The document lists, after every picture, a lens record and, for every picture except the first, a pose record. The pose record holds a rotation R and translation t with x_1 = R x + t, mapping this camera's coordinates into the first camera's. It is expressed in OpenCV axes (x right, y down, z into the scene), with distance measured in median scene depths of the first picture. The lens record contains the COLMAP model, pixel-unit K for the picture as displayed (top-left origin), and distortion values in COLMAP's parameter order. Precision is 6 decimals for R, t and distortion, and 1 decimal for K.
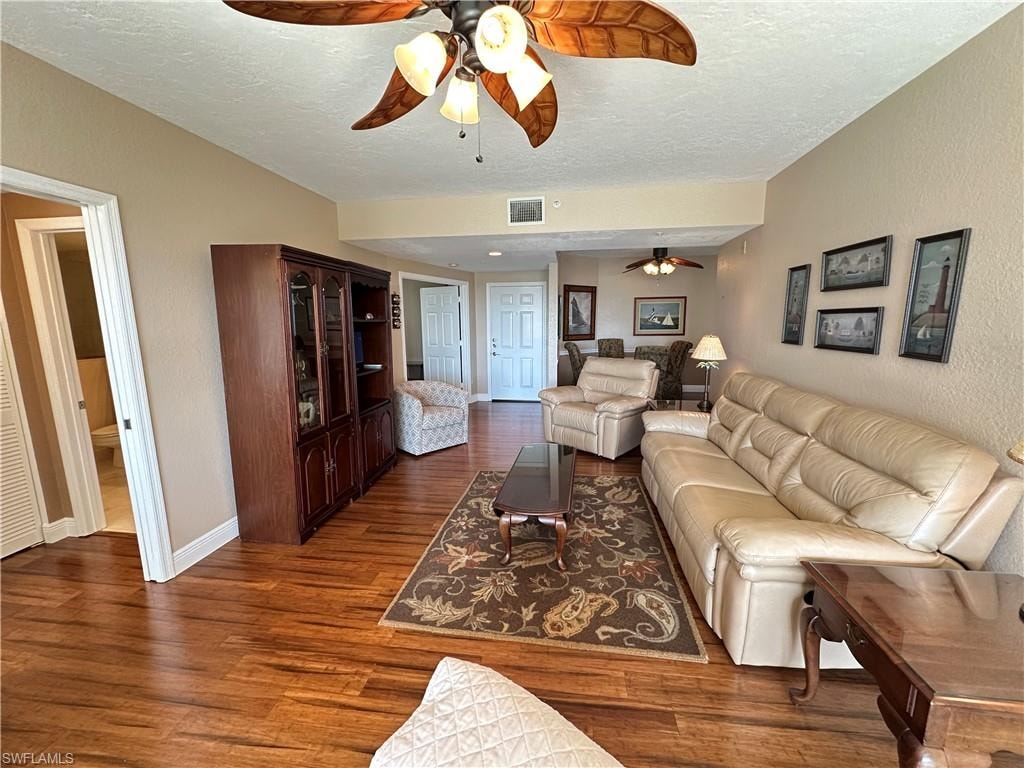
lens RADIAL K [[408.5, 0, 515.2], [0, 408.5, 382.2], [0, 0, 1]] dist [-0.004664, 0.000388]
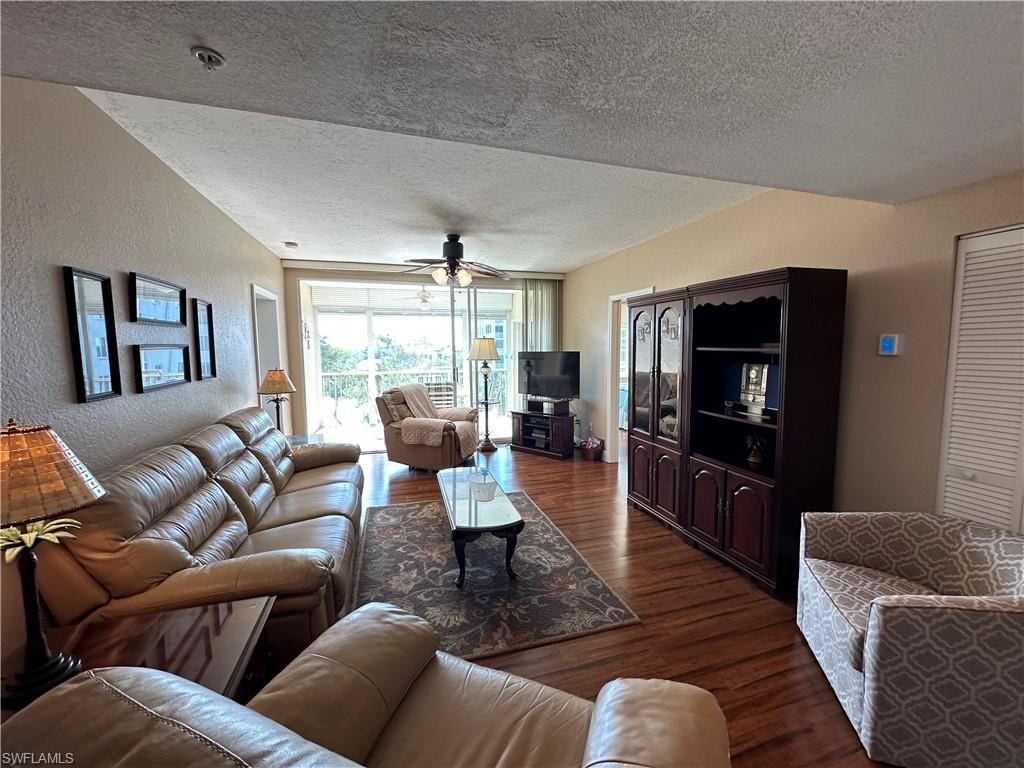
lens RADIAL K [[408.5, 0, 510.4], [0, 408.5, 382.9], [0, 0, 1]] dist [-0.004664, 0.000388]
pose [[-0.906827, 0.052578, -0.418211, 0.402753], [-0.052397, 0.970432, 0.235620, -0.308281], [0.418233, 0.235580, -0.877259, 1.877802]]
